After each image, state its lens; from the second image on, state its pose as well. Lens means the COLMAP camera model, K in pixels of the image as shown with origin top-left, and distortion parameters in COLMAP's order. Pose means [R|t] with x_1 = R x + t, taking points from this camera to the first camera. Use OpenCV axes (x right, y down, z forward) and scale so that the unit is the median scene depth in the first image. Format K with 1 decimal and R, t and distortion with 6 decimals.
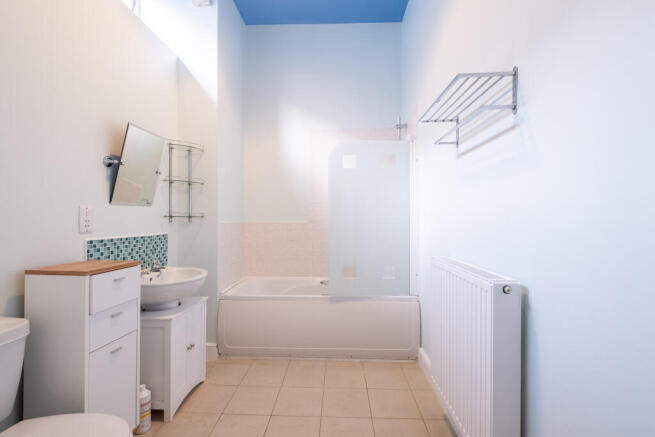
lens RADIAL K [[287.5, 0, 327.5], [0, 287.5, 218.8], [0, 0, 1]] dist [0.003894, 0.000153]
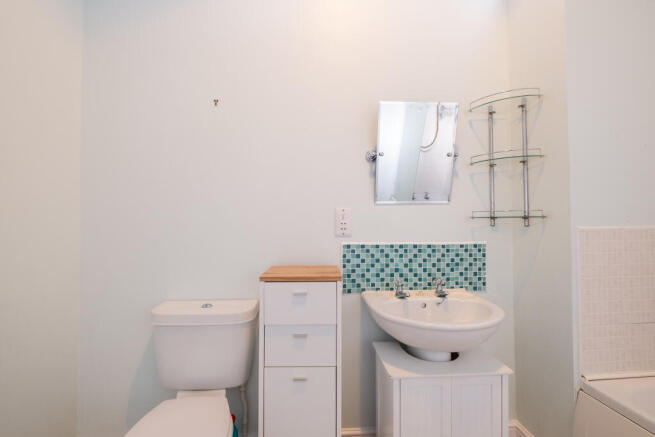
lens RADIAL K [[287.5, 0, 327.5], [0, 287.5, 217.0], [0, 0, 1]] dist [0.003894, 0.000153]
pose [[0.105193, -0.015890, -0.994325, 0.076894], [0.002781, 0.999873, -0.015684, 0.000547], [0.994448, -0.001115, 0.105224, 0.691391]]
